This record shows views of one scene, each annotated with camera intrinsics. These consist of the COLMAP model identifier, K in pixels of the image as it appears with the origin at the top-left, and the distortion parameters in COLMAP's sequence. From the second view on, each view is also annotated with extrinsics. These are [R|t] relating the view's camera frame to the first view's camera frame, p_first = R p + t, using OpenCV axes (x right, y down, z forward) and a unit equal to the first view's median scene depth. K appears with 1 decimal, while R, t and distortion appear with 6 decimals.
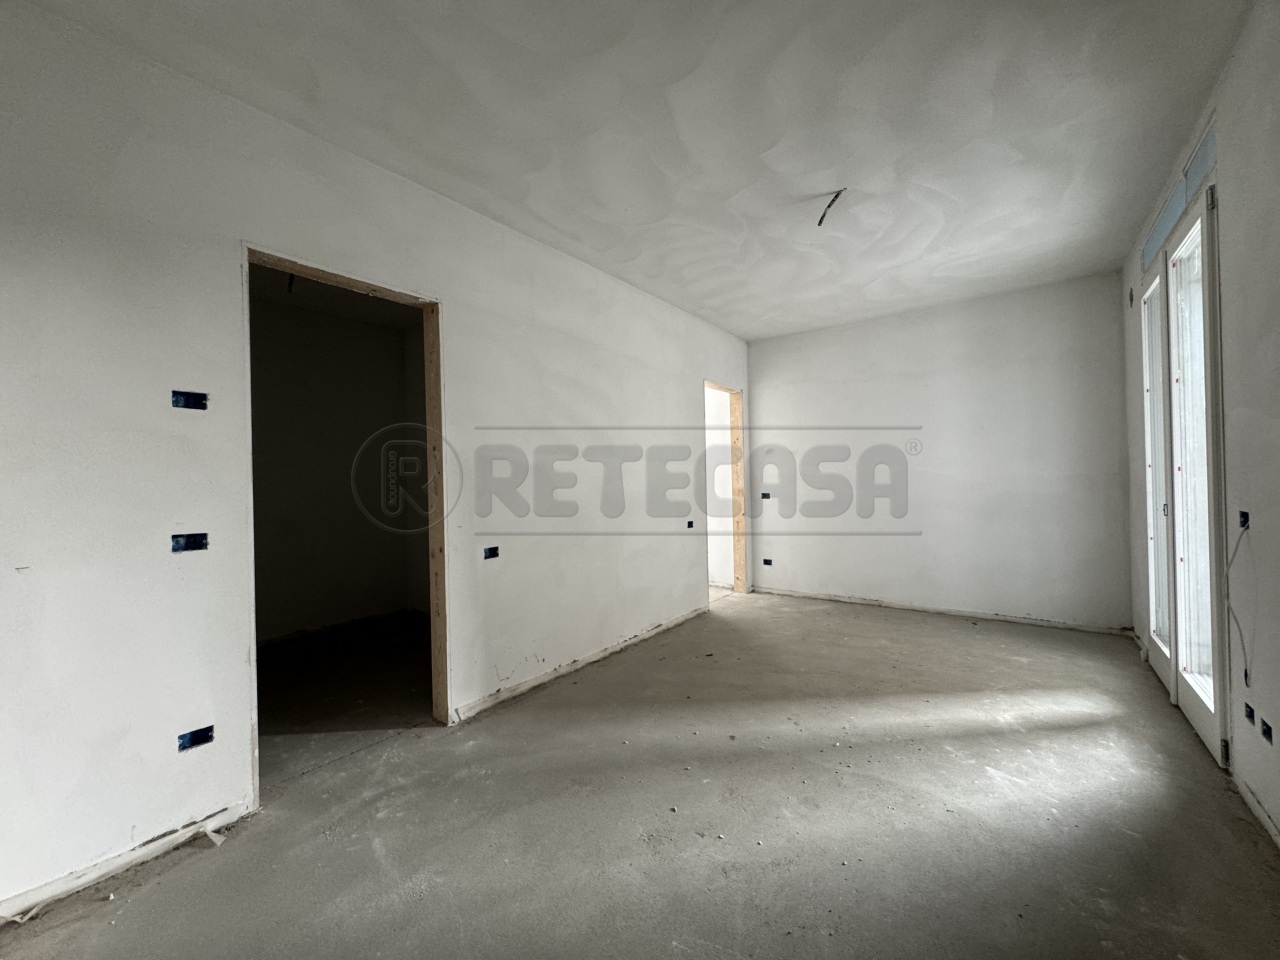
lens RADIAL K [[508.8, 0, 633.0], [0, 508.8, 477.5], [0, 0, 1]] dist [-0.000885, 0.001186]
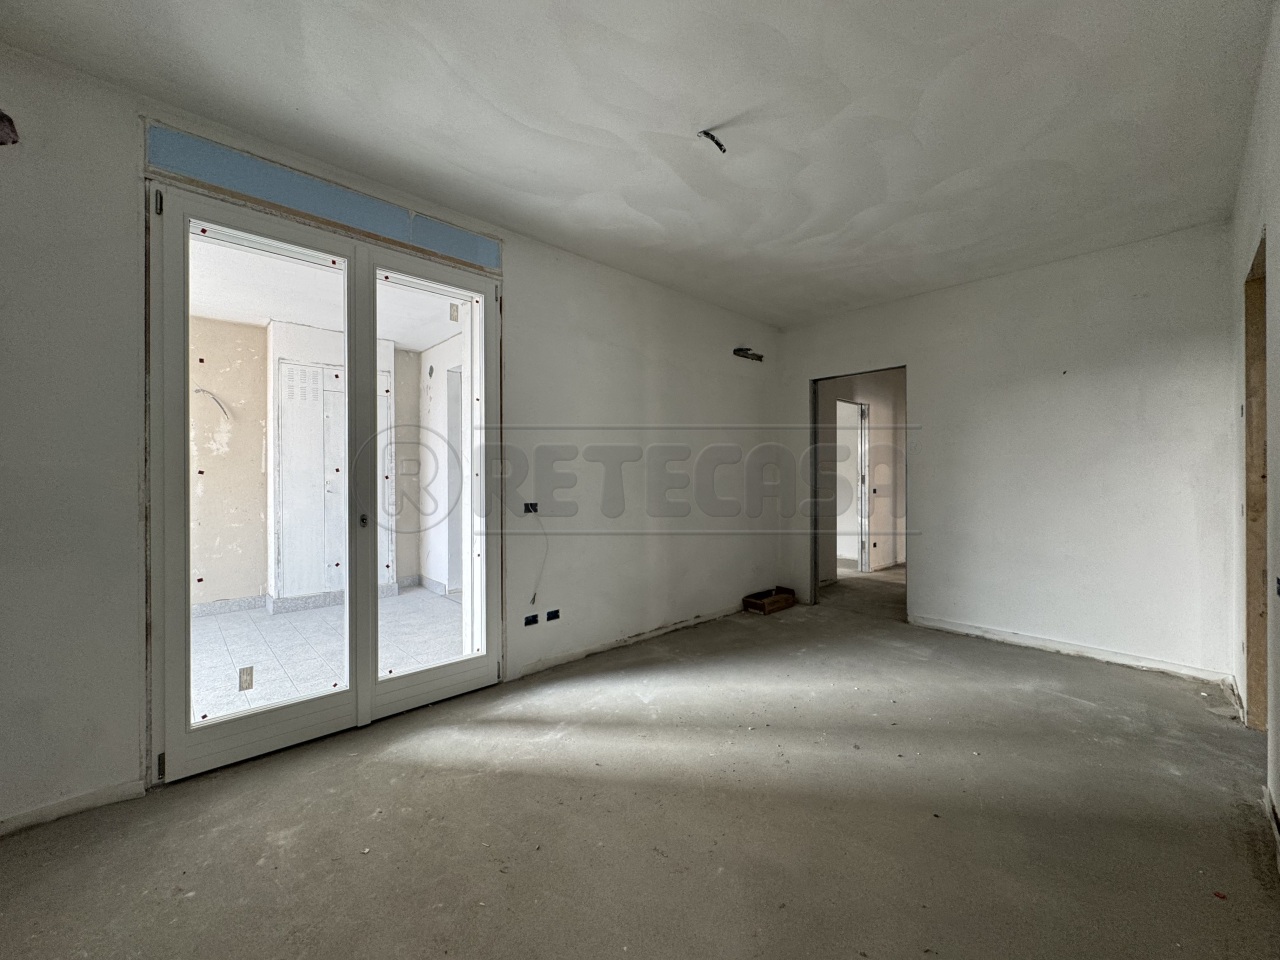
lens RADIAL K [[508.8, 0, 638.2], [0, 508.8, 481.8], [0, 0, 1]] dist [-0.000885, 0.001186]
pose [[-0.987243, 0.023444, 0.157486, 0.391284], [0.023257, 0.999725, -0.003030, 0.007945], [-0.157513, 0.000671, -0.987517, 1.792337]]
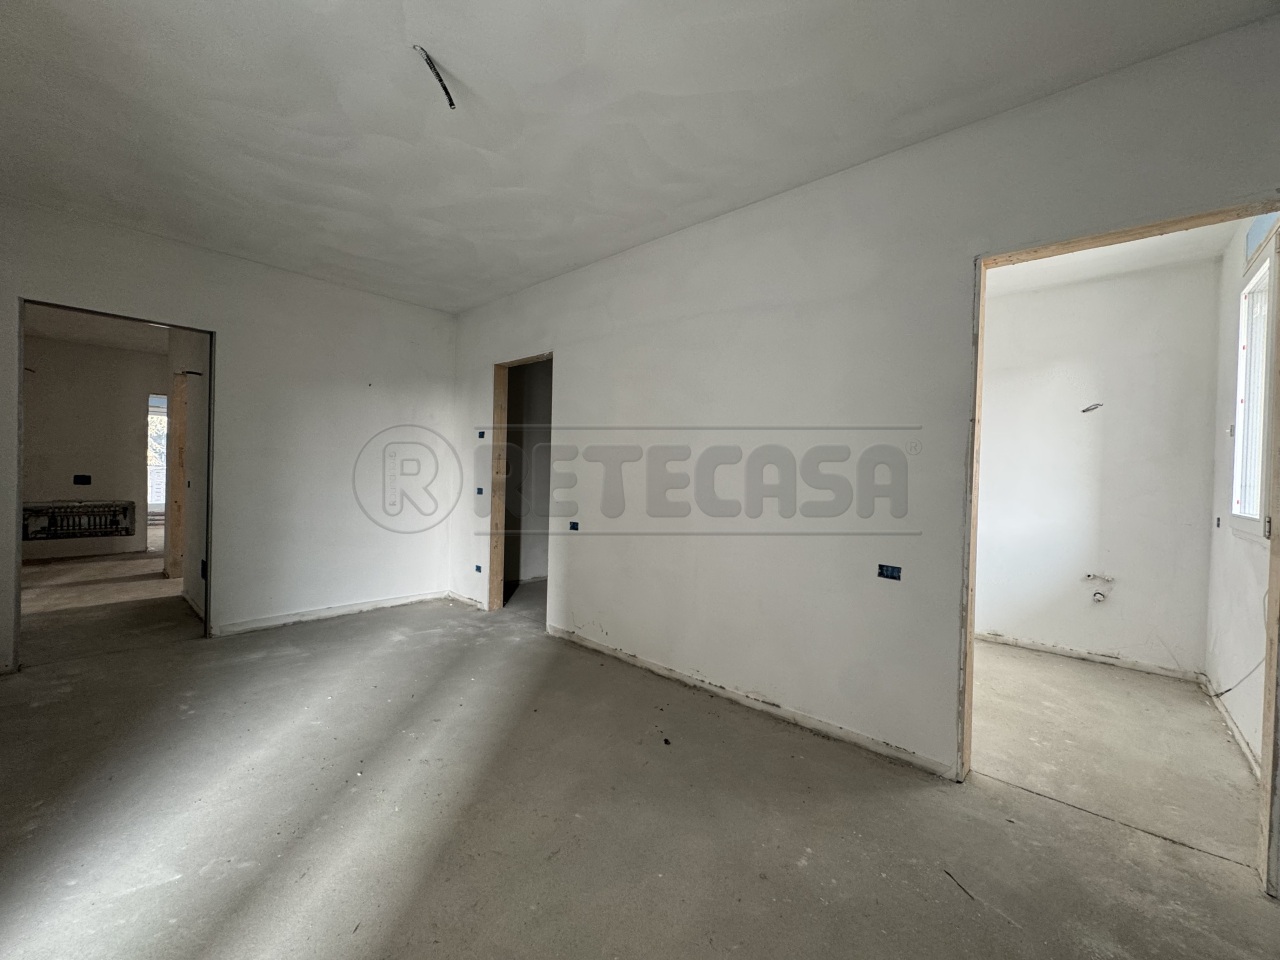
lens RADIAL K [[508.8, 0, 639.7], [0, 508.8, 473.6], [0, 0, 1]] dist [-0.000885, 0.001186]
pose [[-0.076505, 0.019722, -0.996874, 1.055740], [-0.017227, 0.999629, 0.021099, -0.015977], [0.996920, 0.018787, -0.076137, 1.322730]]
